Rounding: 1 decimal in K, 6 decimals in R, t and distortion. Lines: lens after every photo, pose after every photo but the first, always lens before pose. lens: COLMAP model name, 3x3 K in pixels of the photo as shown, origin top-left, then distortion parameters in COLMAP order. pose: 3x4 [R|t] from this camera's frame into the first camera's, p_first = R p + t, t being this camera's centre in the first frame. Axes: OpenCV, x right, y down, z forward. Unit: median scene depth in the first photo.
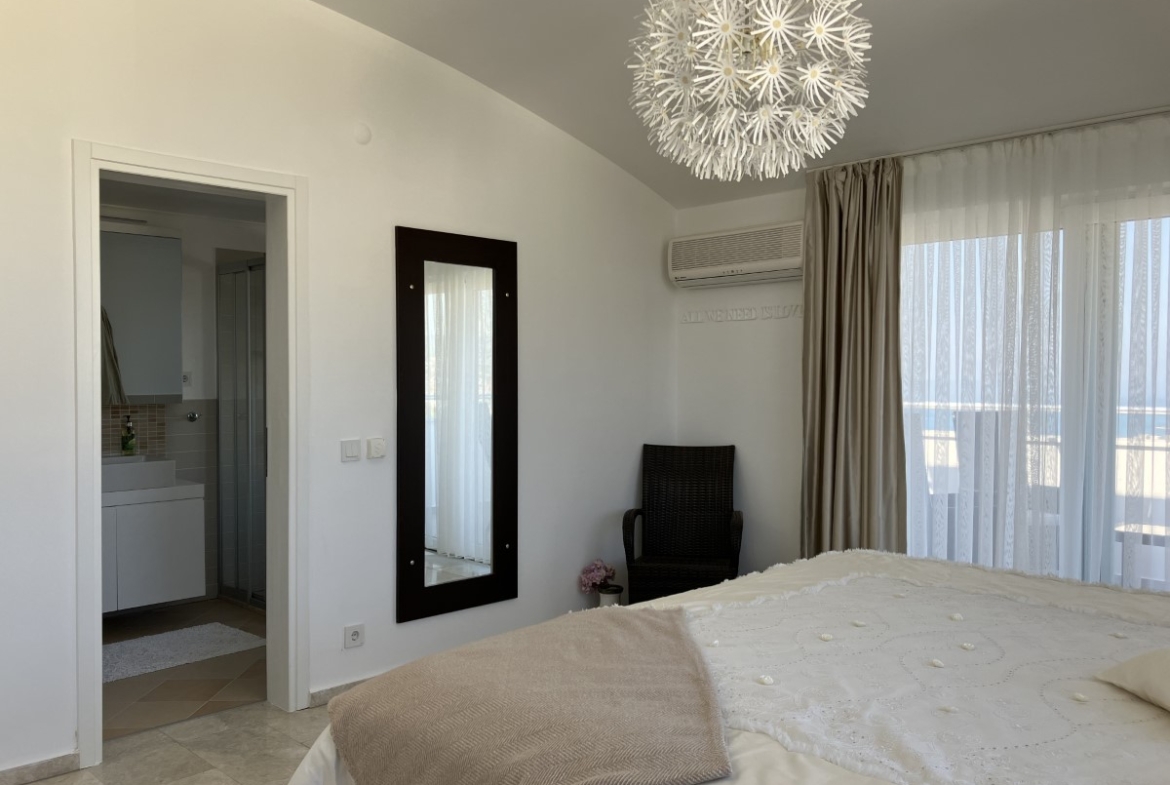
lens RADIAL K [[948.8, 0, 576.8], [0, 948.8, 383.5], [0, 0, 1]] dist [0.045111, -0.049434]
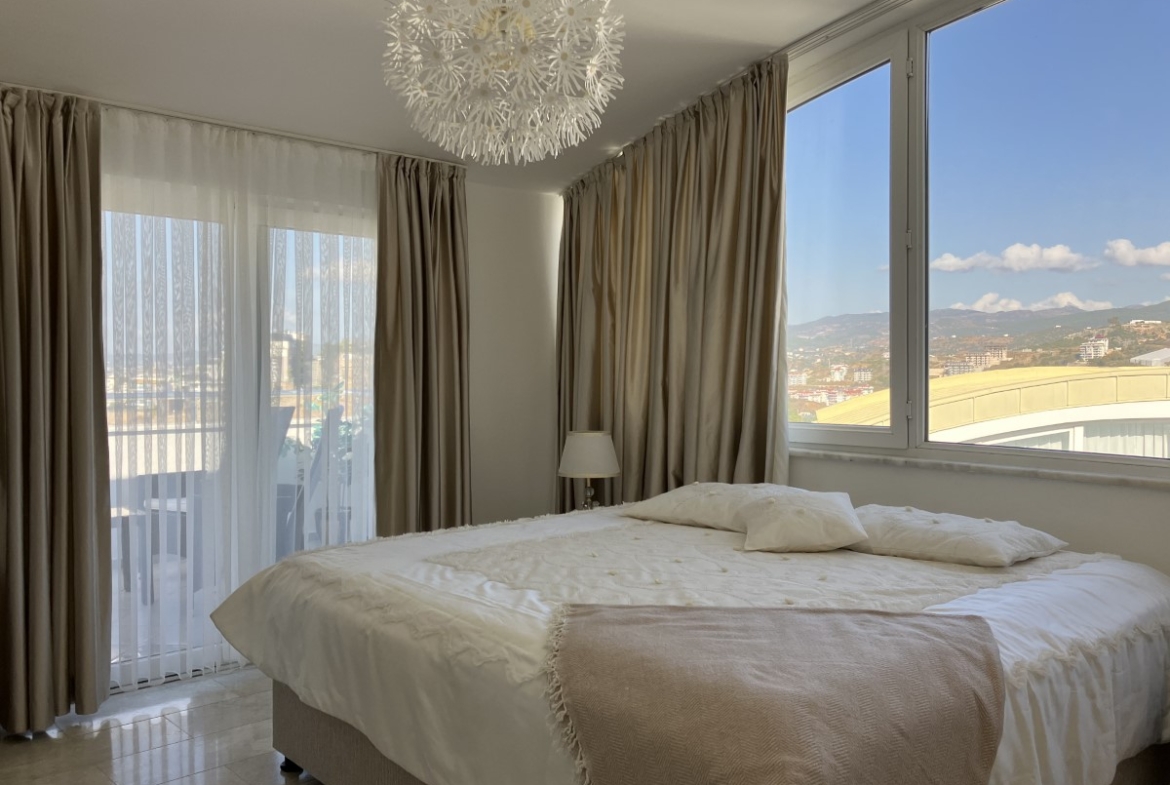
lens RADIAL K [[948.8, 0, 585.2], [0, 948.8, 401.8], [0, 0, 1]] dist [0.045111, -0.049434]
pose [[0.032213, -0.042278, 0.998586, -0.475714], [0.005402, 0.999098, 0.042125, -0.007444], [-0.999466, 0.004037, 0.032413, 0.517396]]
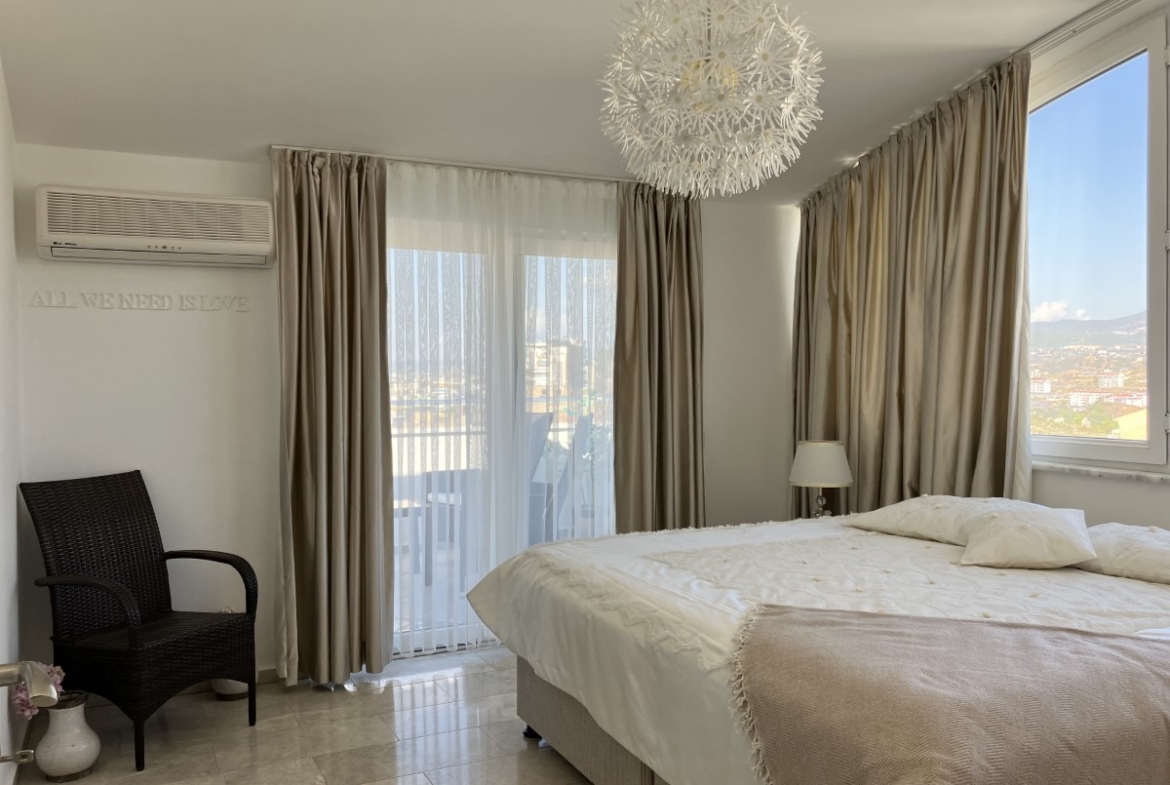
lens RADIAL K [[948.8, 0, 580.1], [0, 948.8, 404.0], [0, 0, 1]] dist [0.045111, -0.049434]
pose [[0.312682, -0.040310, 0.949002, -0.525609], [0.012870, 0.999187, 0.038201, -0.015877], [-0.949771, 0.000269, 0.312947, 0.468723]]
